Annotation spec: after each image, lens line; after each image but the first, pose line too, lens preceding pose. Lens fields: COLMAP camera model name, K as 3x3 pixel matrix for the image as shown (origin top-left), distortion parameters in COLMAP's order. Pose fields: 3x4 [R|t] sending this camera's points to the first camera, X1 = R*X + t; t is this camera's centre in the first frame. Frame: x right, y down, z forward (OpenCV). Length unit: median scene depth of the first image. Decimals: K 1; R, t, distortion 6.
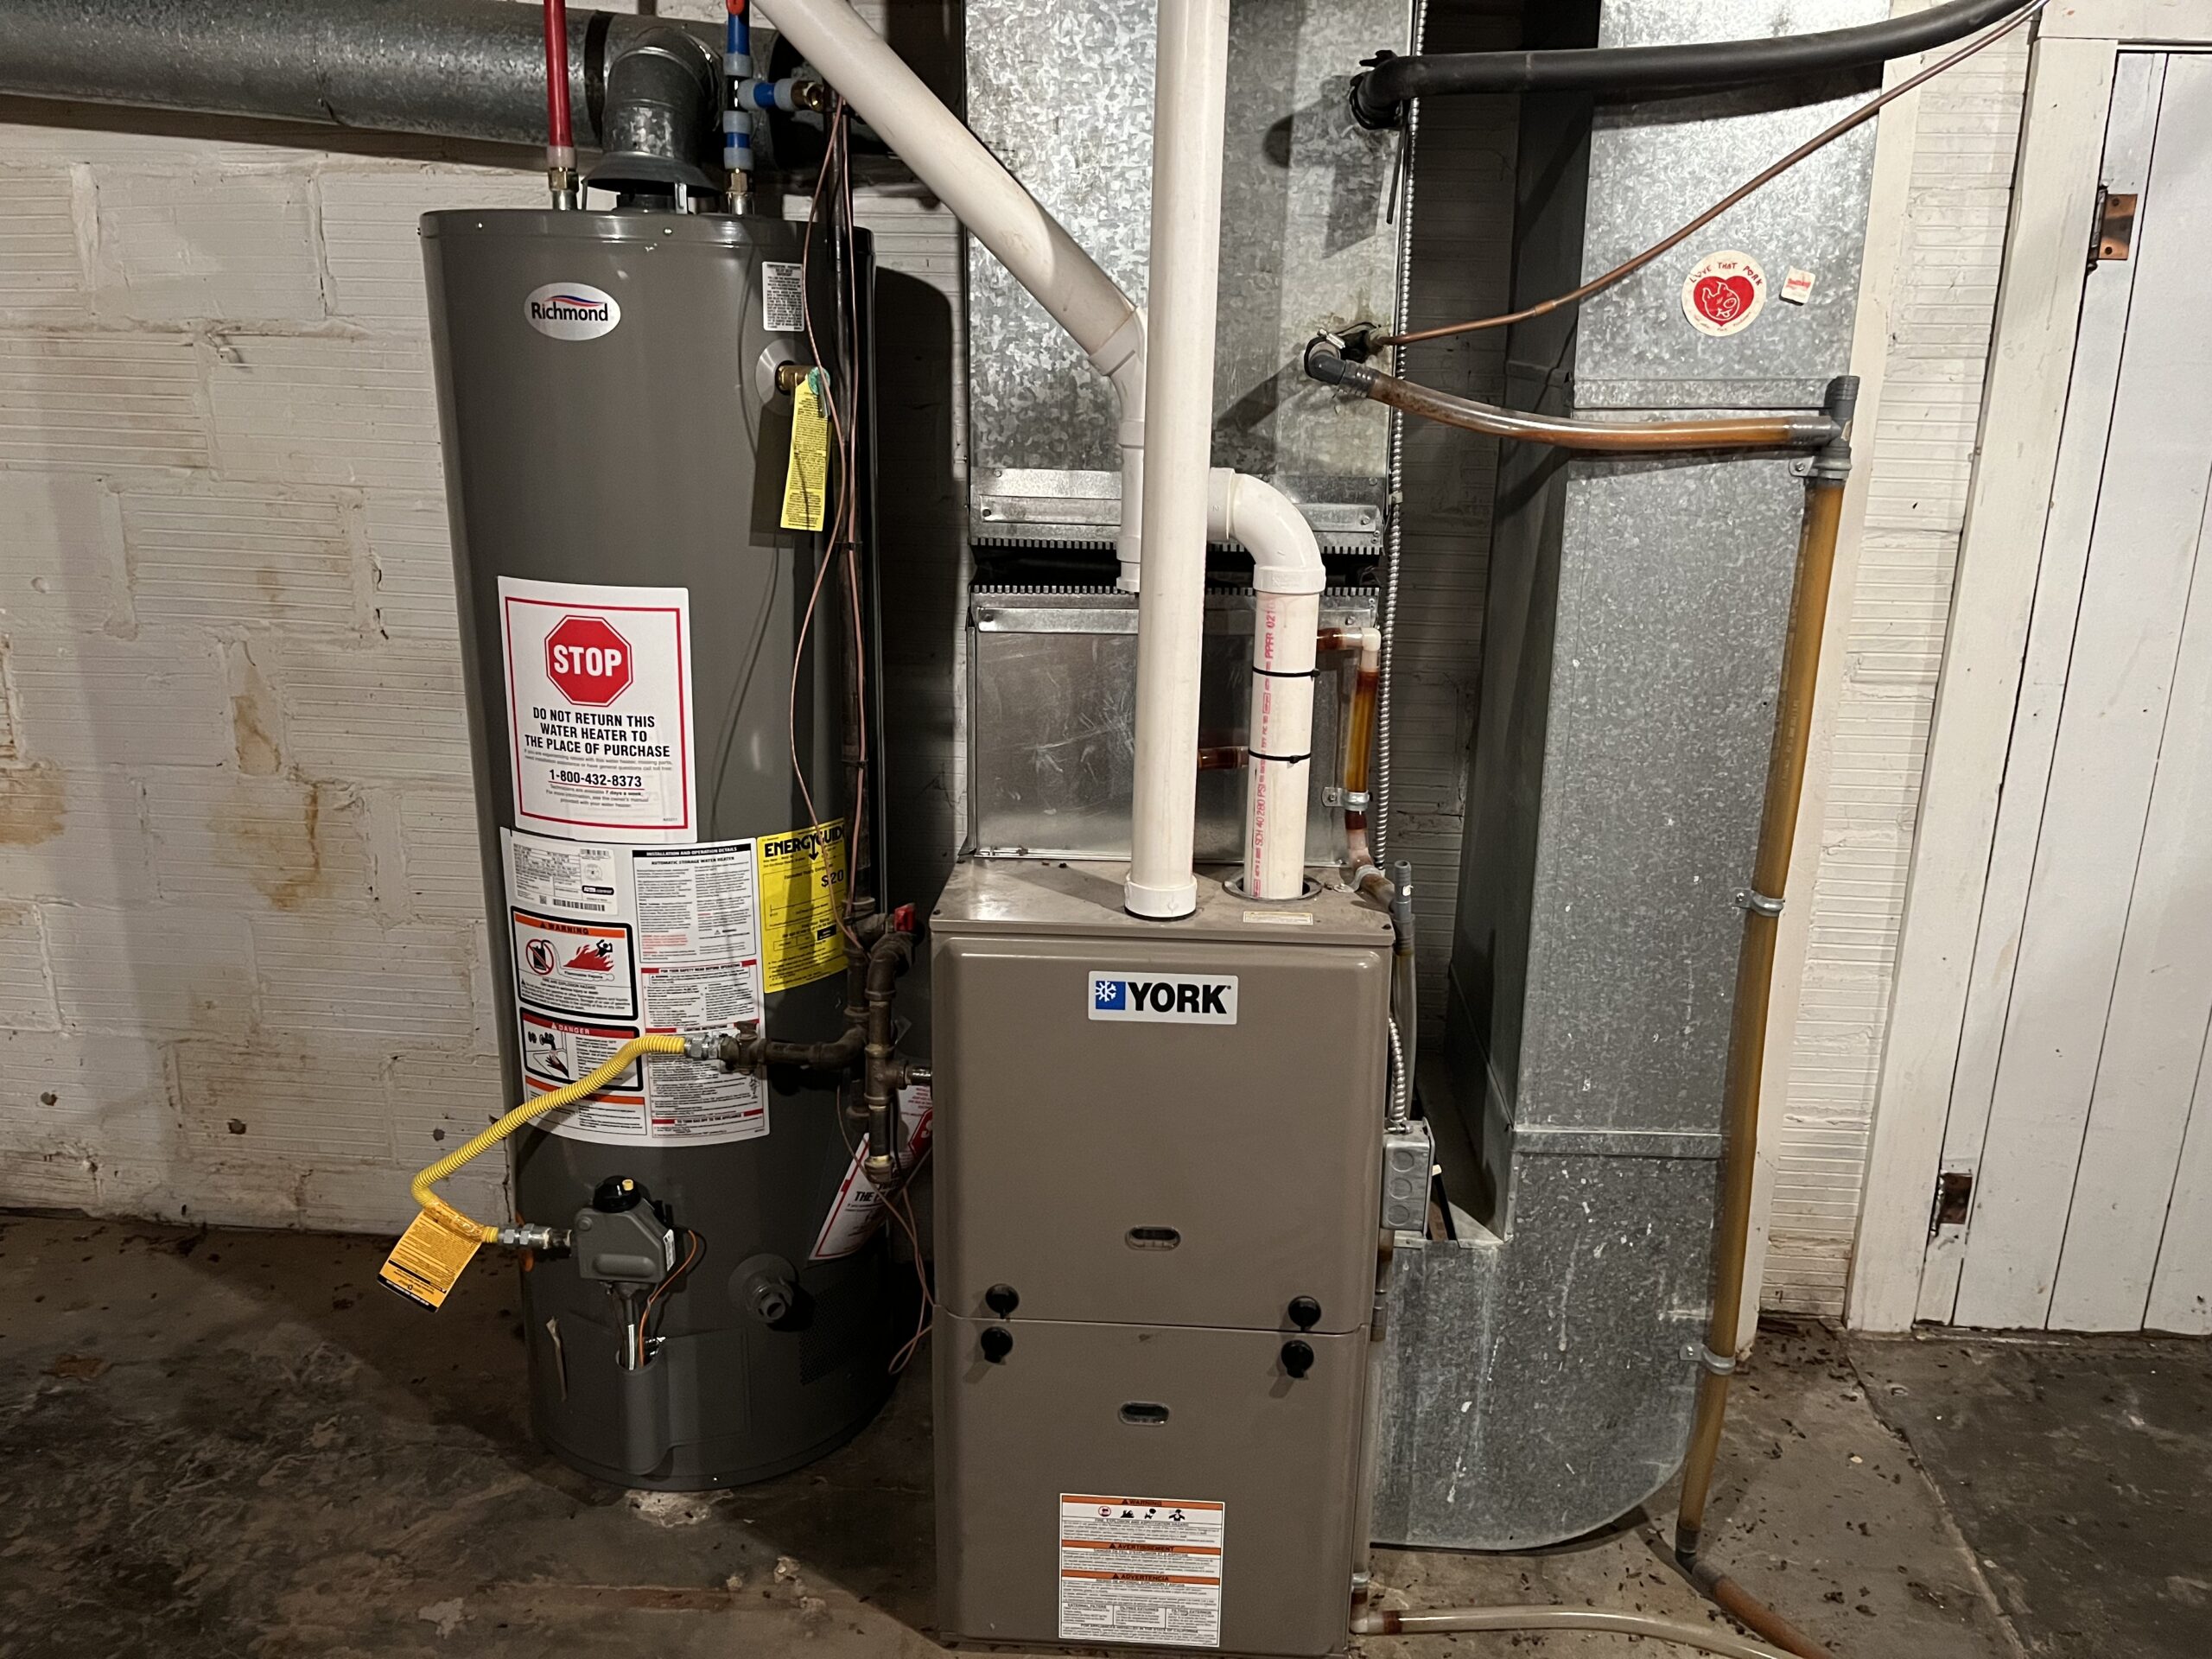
lens RADIAL K [[1692.8, 0, 1108.4], [0, 1692.8, 839.7], [0, 0, 1]] dist [0.048683, -0.082002]
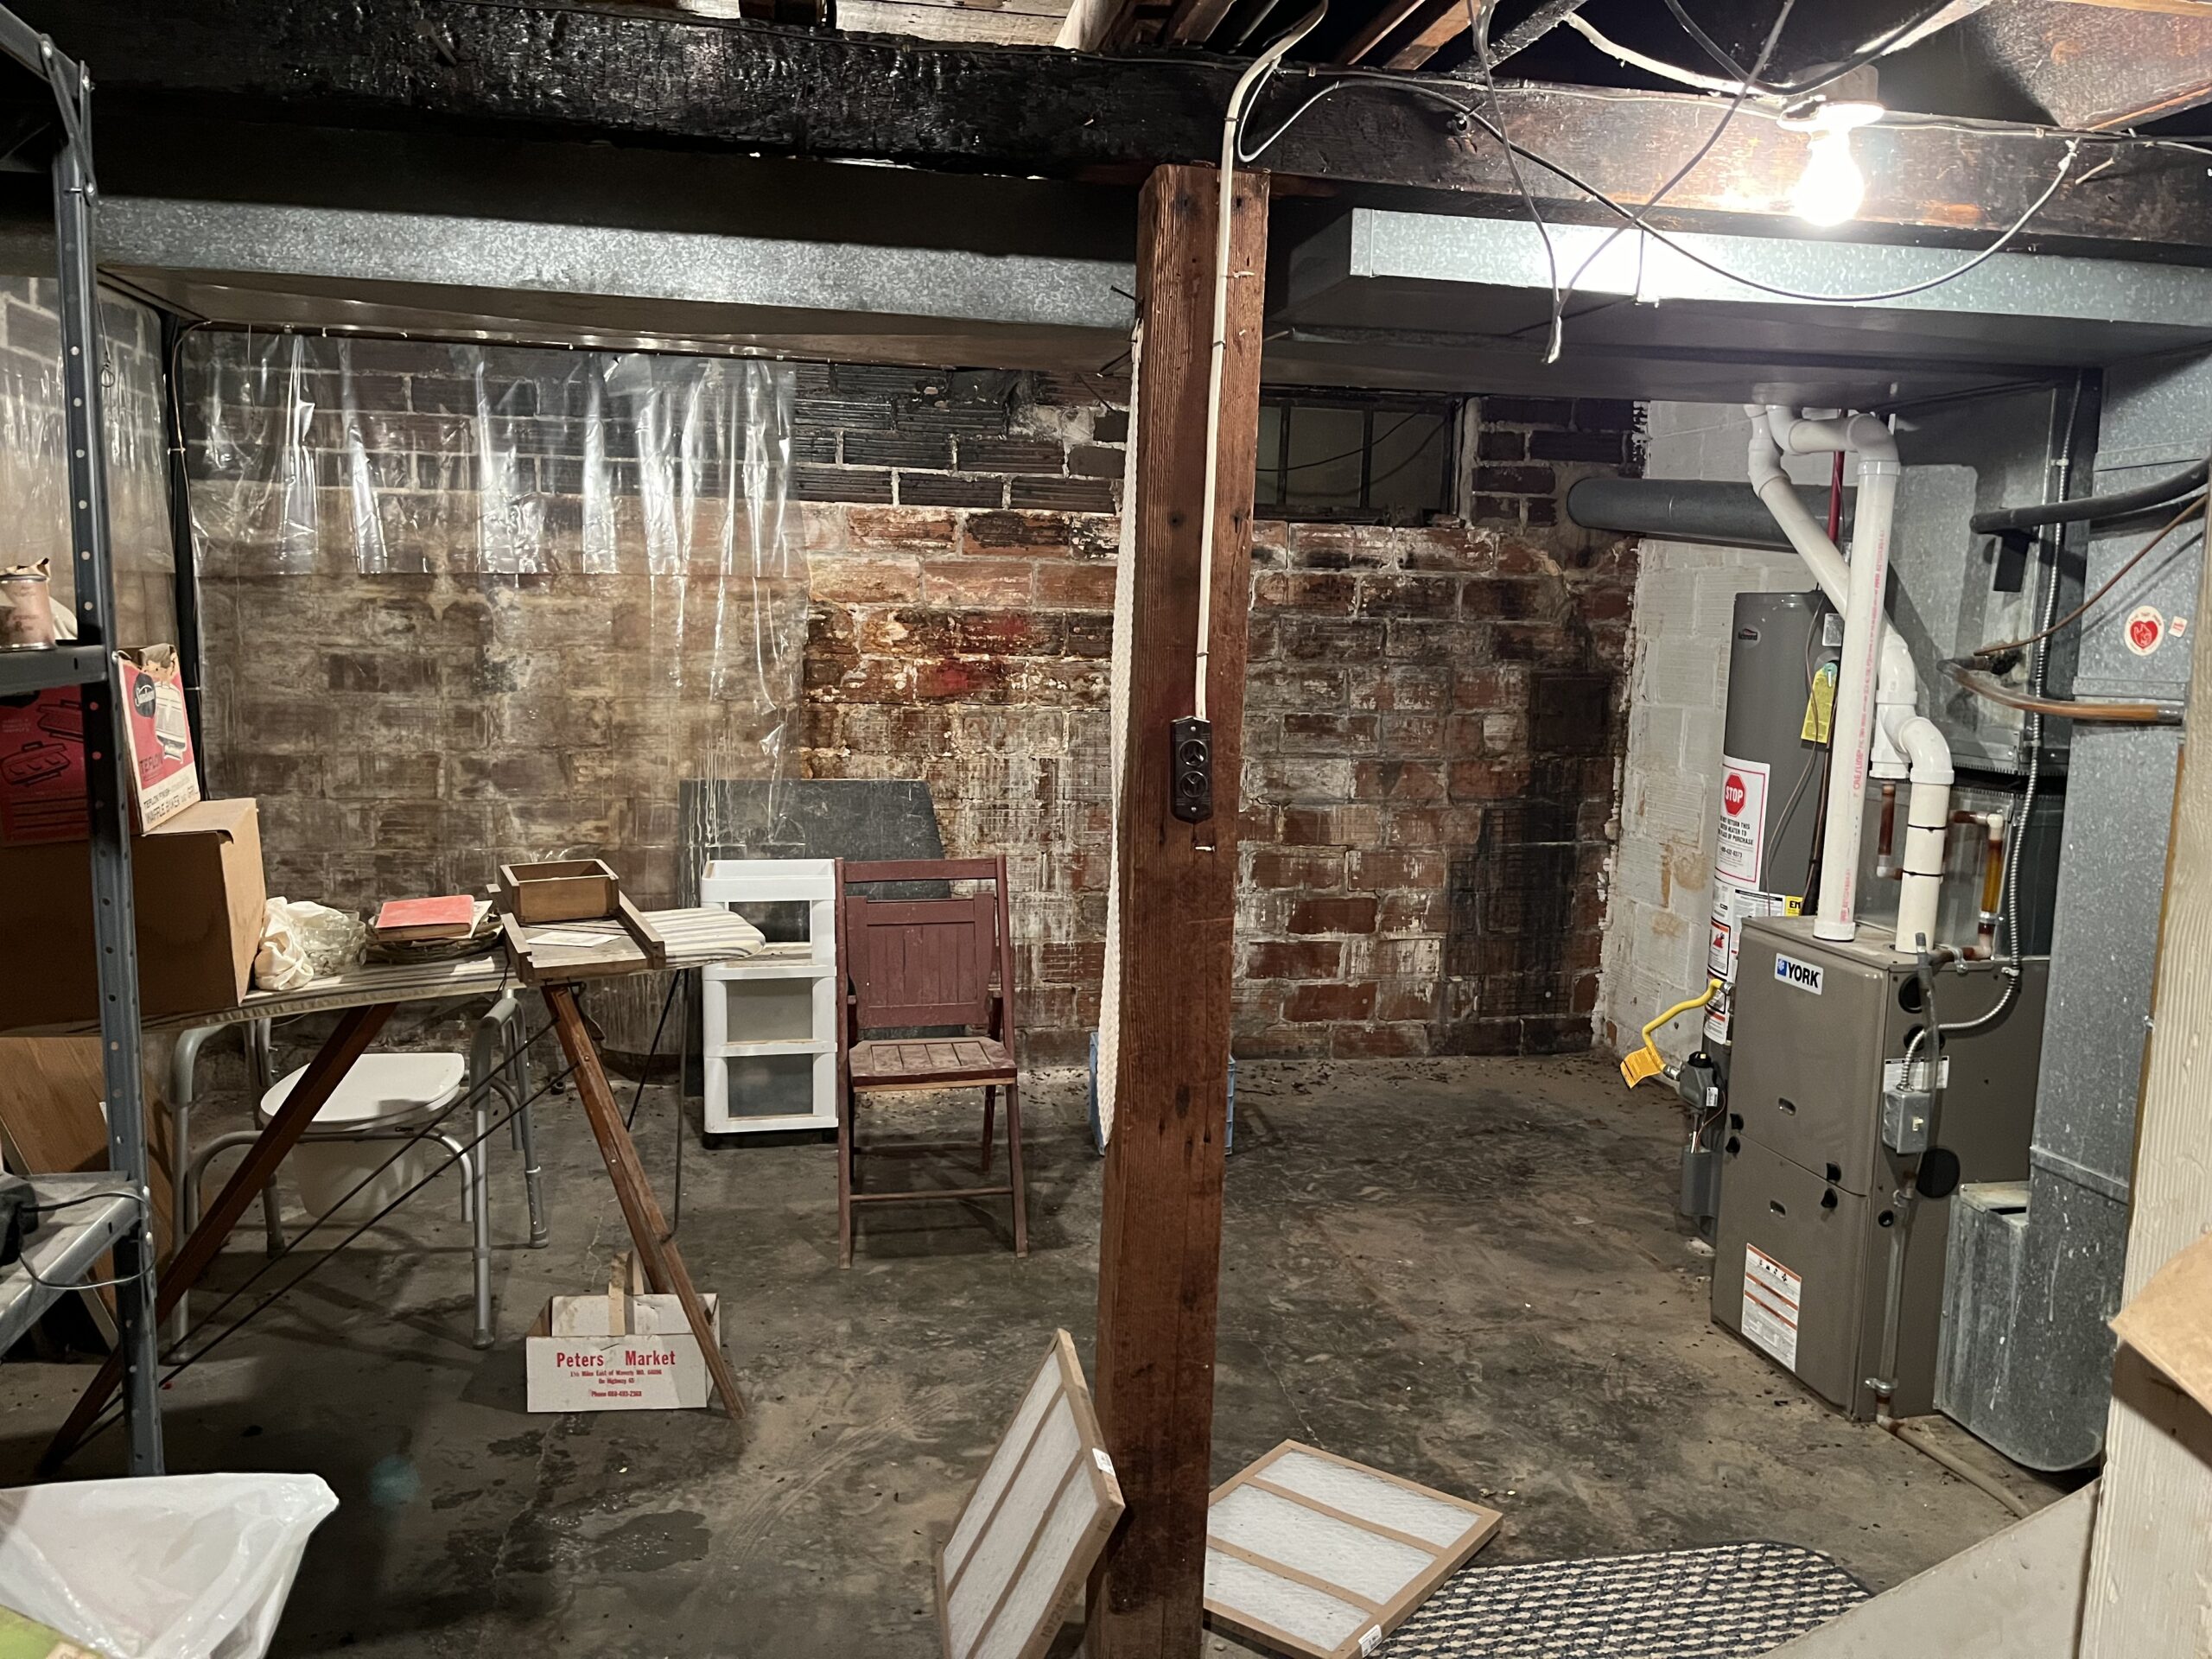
lens RADIAL K [[1692.8, 0, 1104.6], [0, 1692.8, 836.1], [0, 0, 1]] dist [0.048683, -0.082002]
pose [[0.258187, 0.120603, -0.958538, 1.551913], [-0.296477, 0.954193, 0.040199, 0.092432], [0.919478, 0.273806, 0.282116, -0.306326]]
